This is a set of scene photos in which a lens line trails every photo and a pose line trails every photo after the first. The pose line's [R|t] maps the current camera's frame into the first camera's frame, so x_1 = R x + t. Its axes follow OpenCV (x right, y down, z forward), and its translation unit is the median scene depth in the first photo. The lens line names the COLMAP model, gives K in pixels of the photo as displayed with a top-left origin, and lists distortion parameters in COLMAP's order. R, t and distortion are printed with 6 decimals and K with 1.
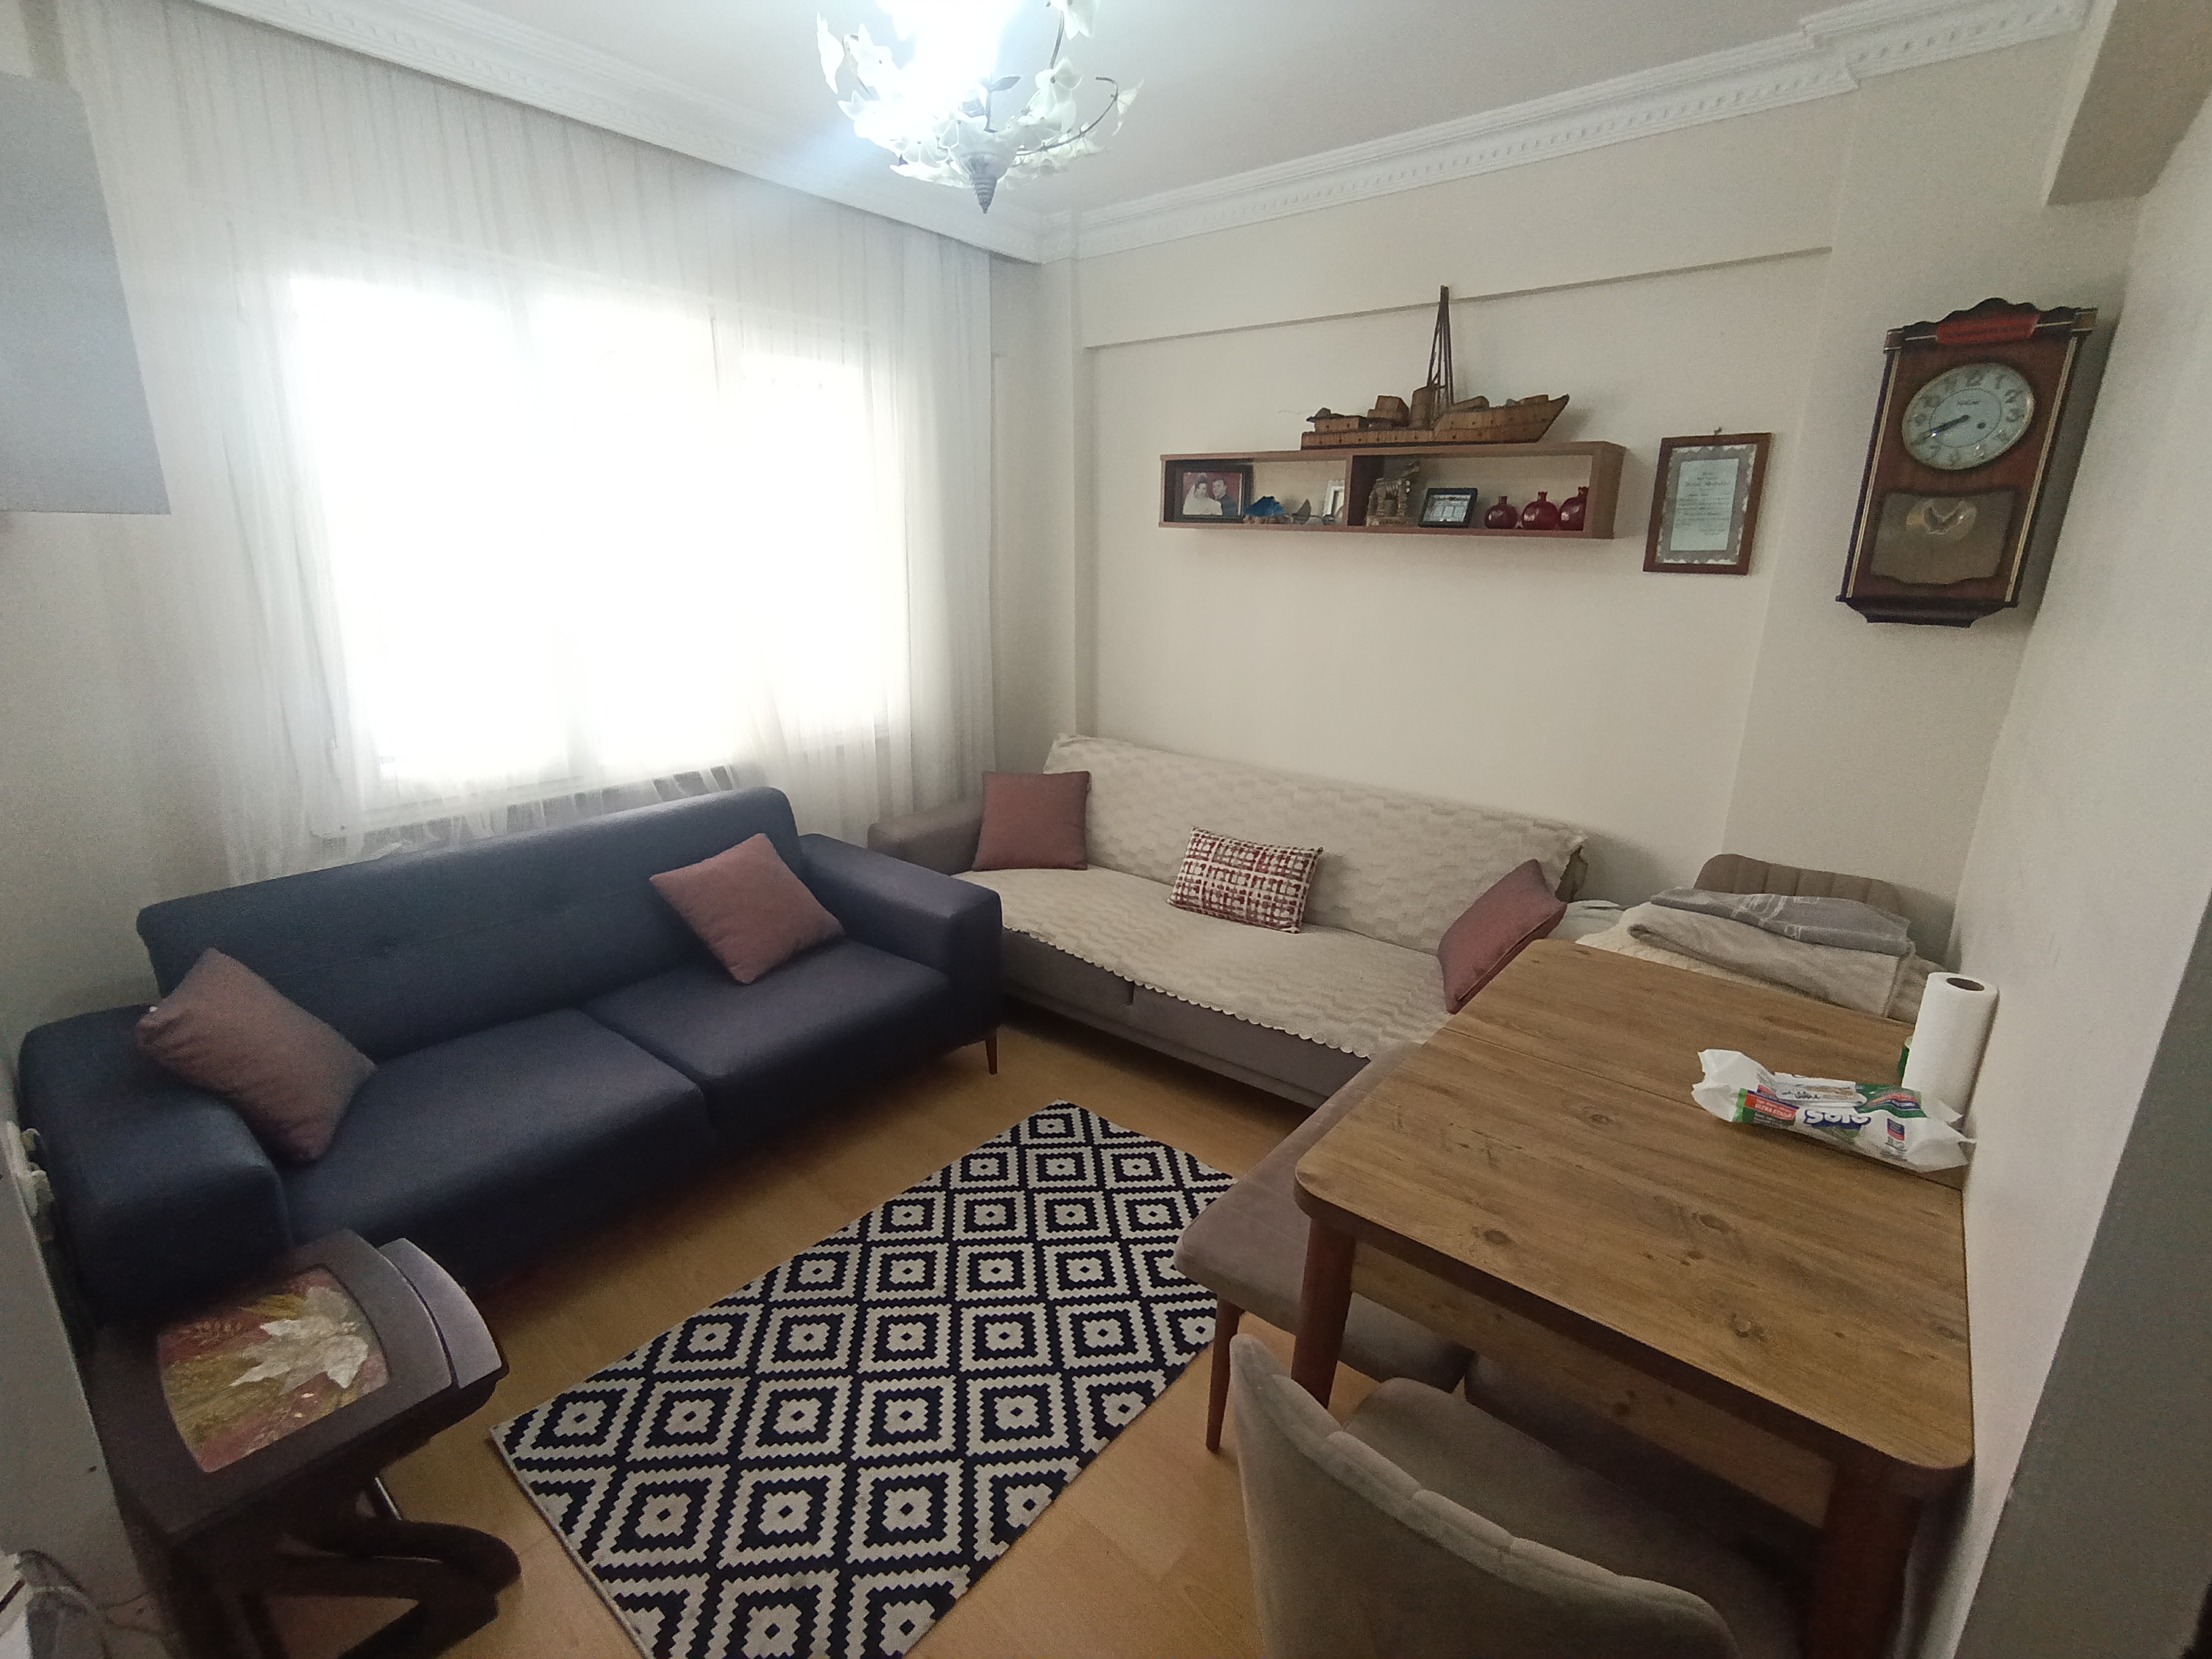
lens RADIAL K [[1004.9, 0, 1120.5], [0, 1004.9, 816.7], [0, 0, 1]] dist [-0.036501, 0.028150]
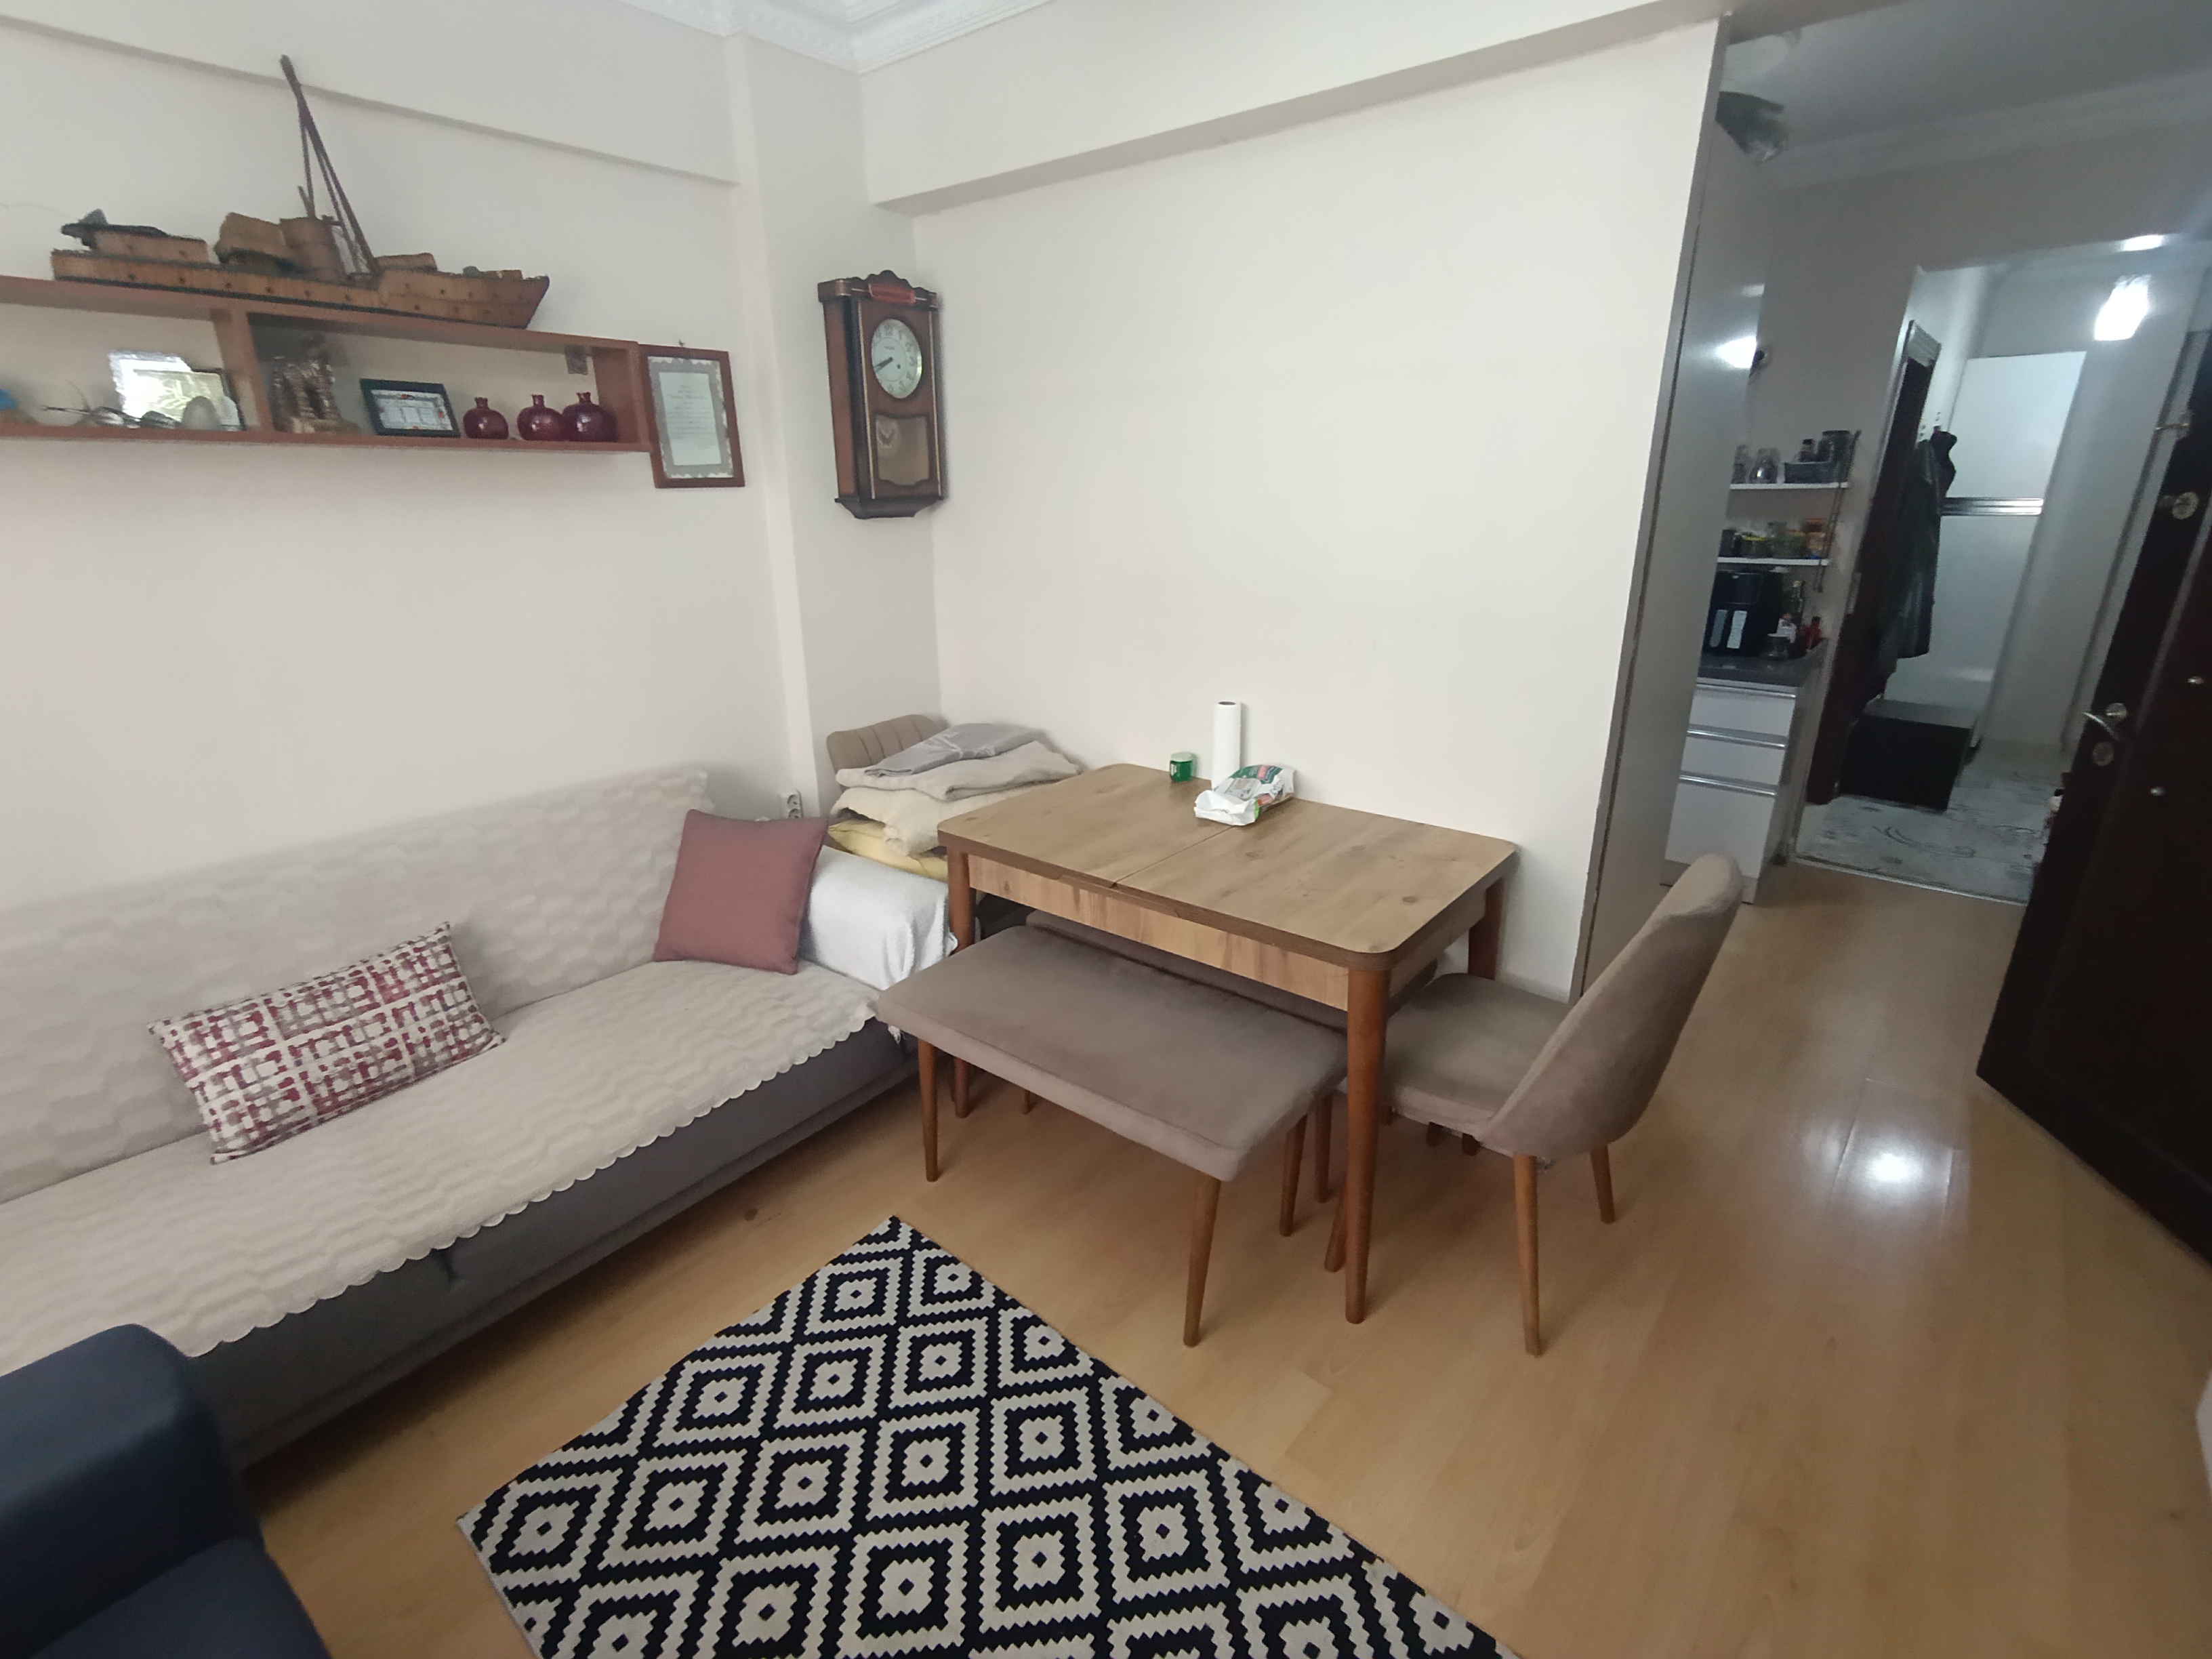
lens RADIAL K [[1004.9, 0, 1120.5], [0, 1004.9, 816.7], [0, 0, 1]] dist [-0.036501, 0.028150]
pose [[0.010072, -0.333899, 0.942555, -0.495836], [0.277589, 0.906488, 0.318156, -0.148290], [-0.960647, 0.258439, 0.101817, 0.584470]]
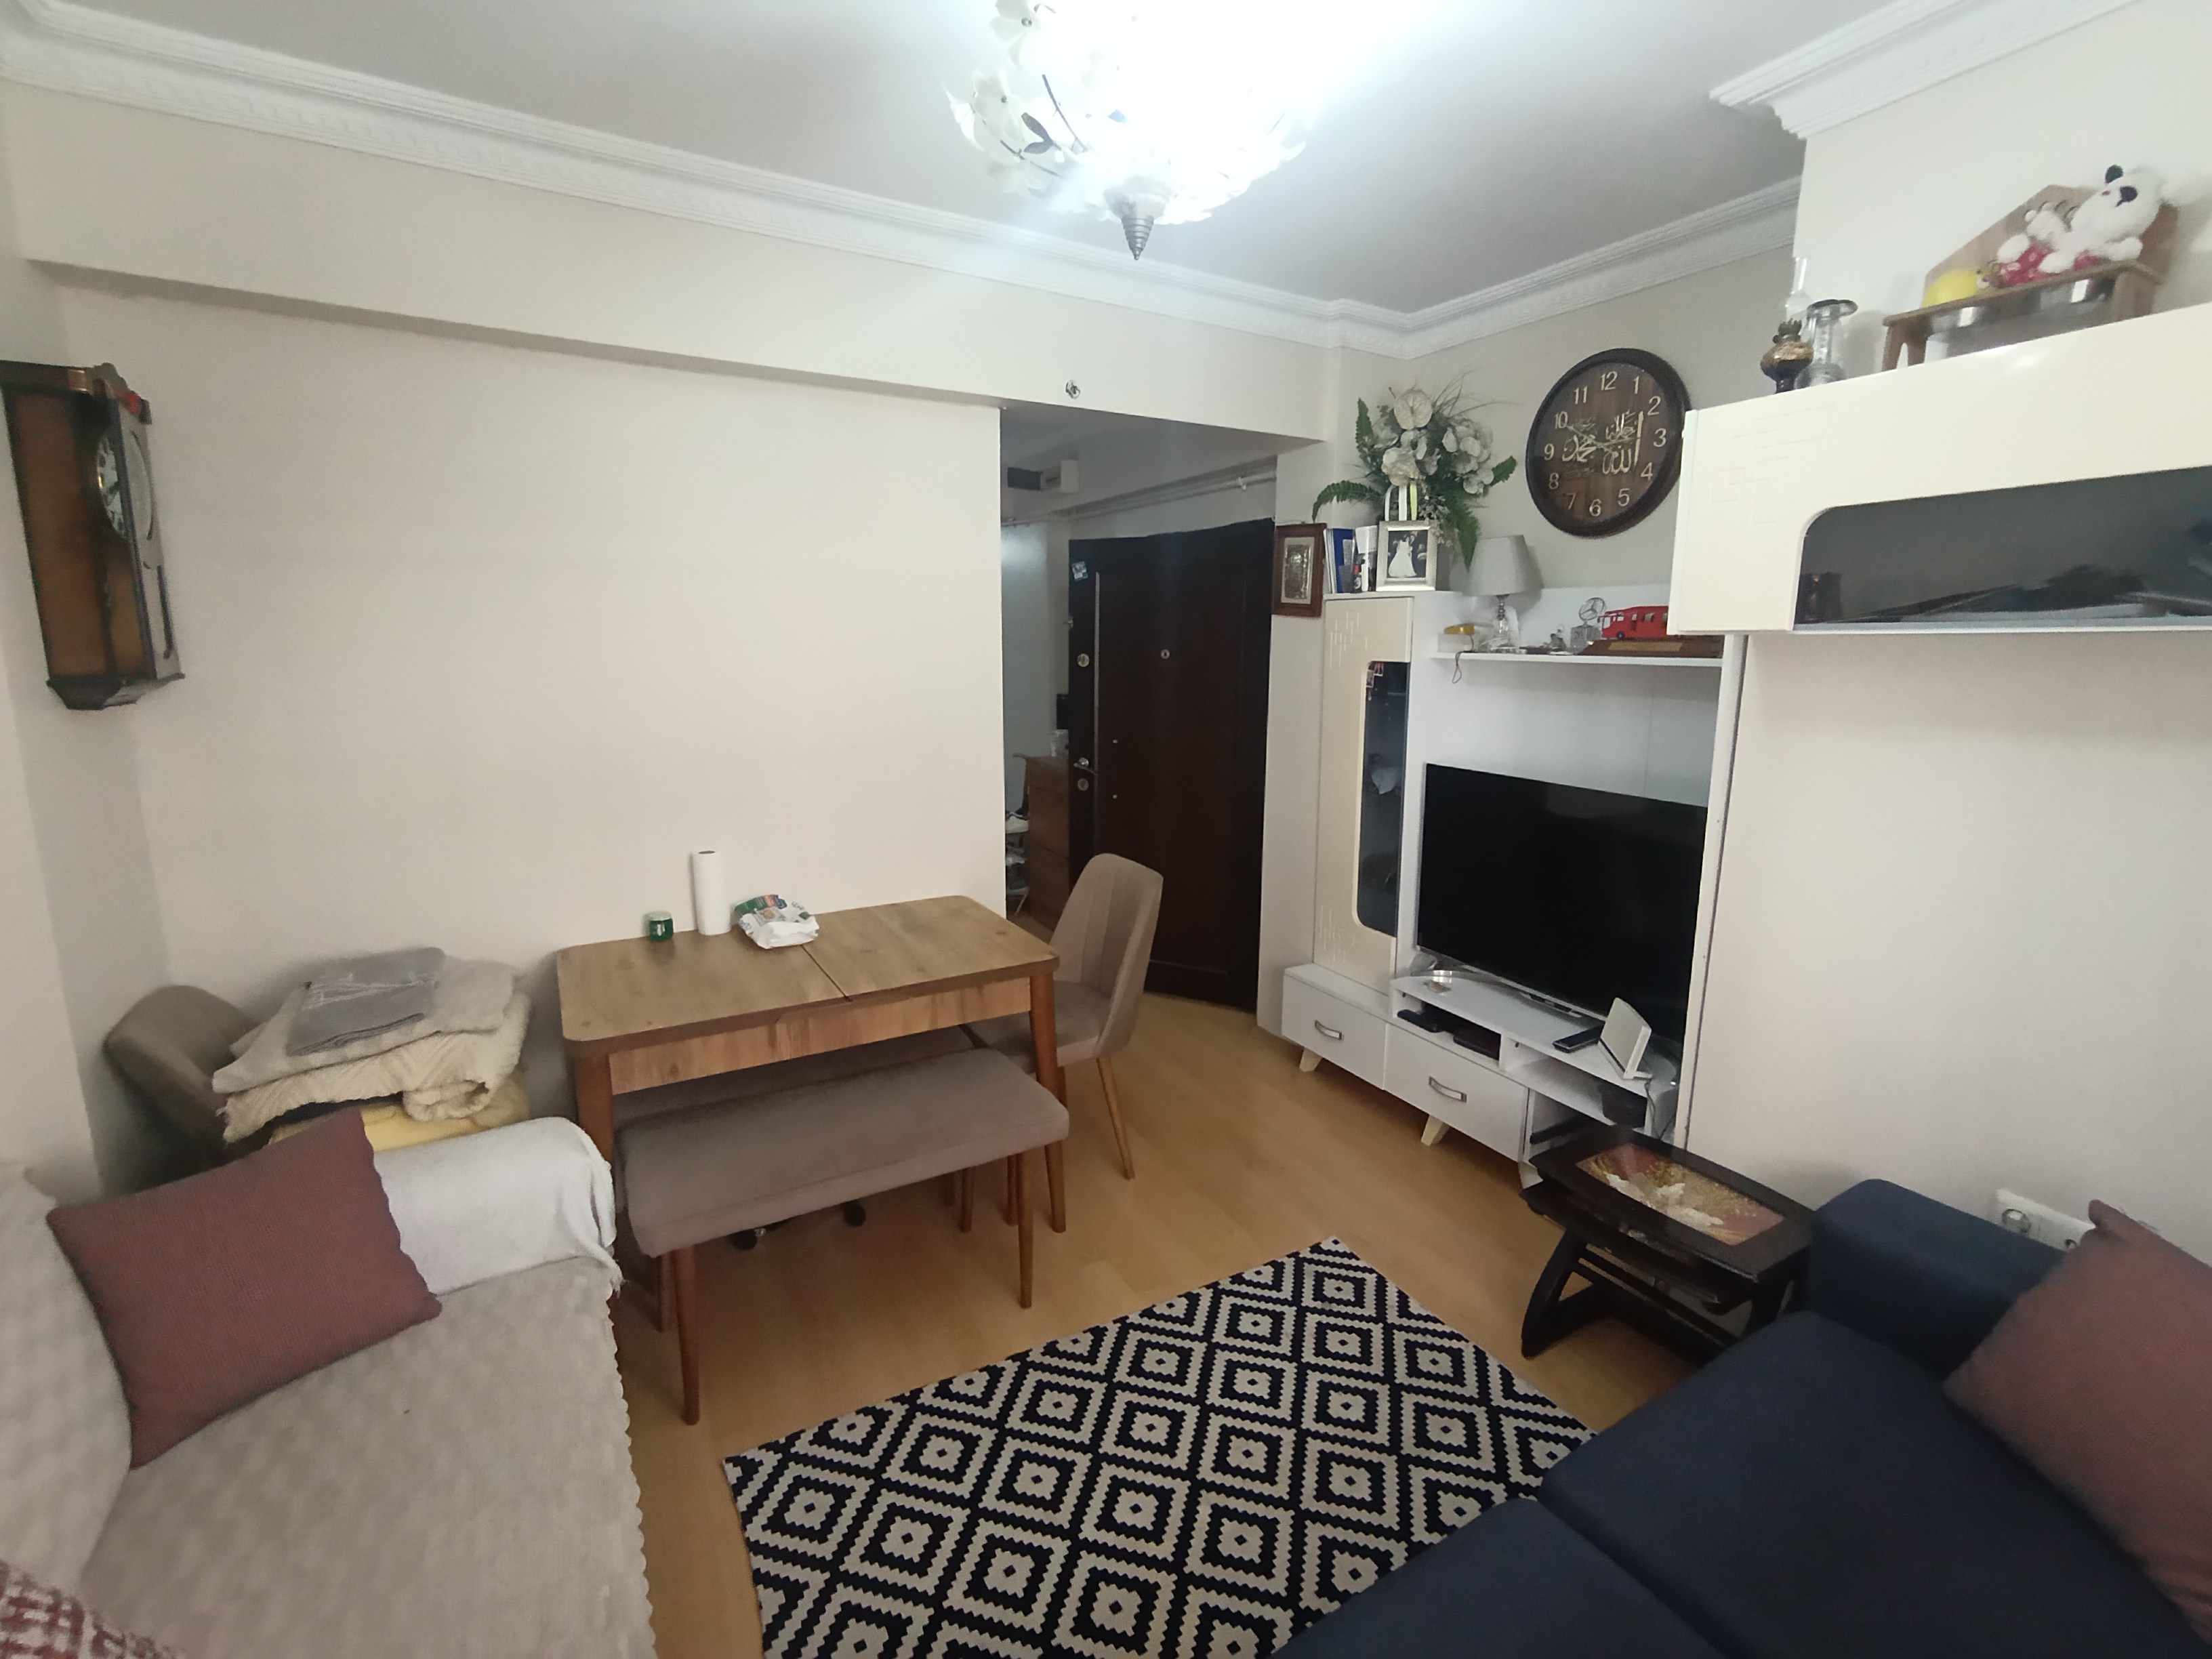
lens RADIAL K [[1007.1, 0, 1119.8], [0, 1007.1, 815.8], [0, 0, 1]] dist [-0.023639, 0.014599]
pose [[-0.930442, -0.089765, 0.355274, -0.308716], [0.076093, 0.901068, 0.426950, -0.360619], [-0.358451, 0.424286, -0.831561, 1.264660]]
